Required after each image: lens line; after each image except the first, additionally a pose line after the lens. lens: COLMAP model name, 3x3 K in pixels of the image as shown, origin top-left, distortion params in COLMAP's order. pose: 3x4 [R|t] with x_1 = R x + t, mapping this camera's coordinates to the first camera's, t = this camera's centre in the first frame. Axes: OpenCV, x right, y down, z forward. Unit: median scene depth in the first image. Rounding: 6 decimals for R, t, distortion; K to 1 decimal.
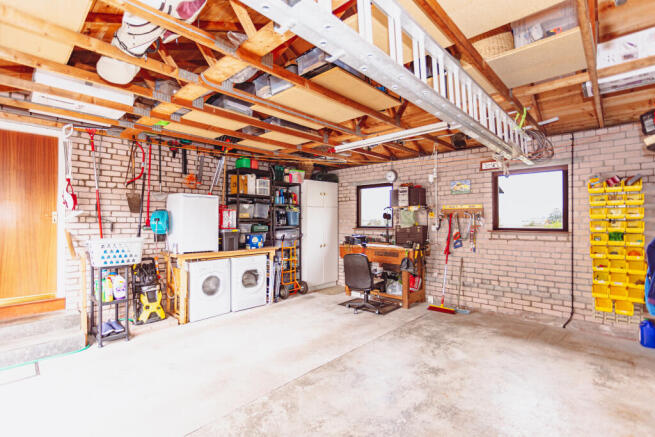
lens RADIAL K [[312.7, 0, 327.1], [0, 312.7, 221.6], [0, 0, 1]] dist [0.012707, -0.000865]
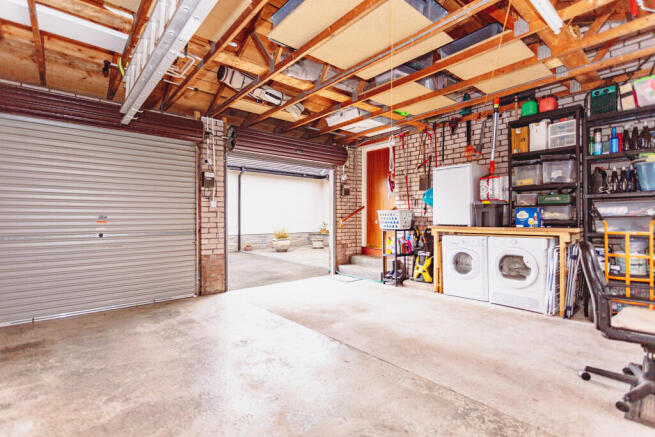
lens RADIAL K [[312.7, 0, 327.3], [0, 312.7, 216.1], [0, 0, 1]] dist [0.012707, -0.000865]
pose [[-0.132645, -0.006971, -0.991139, 0.574925], [0.000189, 0.999975, -0.007058, 0.071163], [0.991164, -0.001123, -0.132640, 0.706697]]
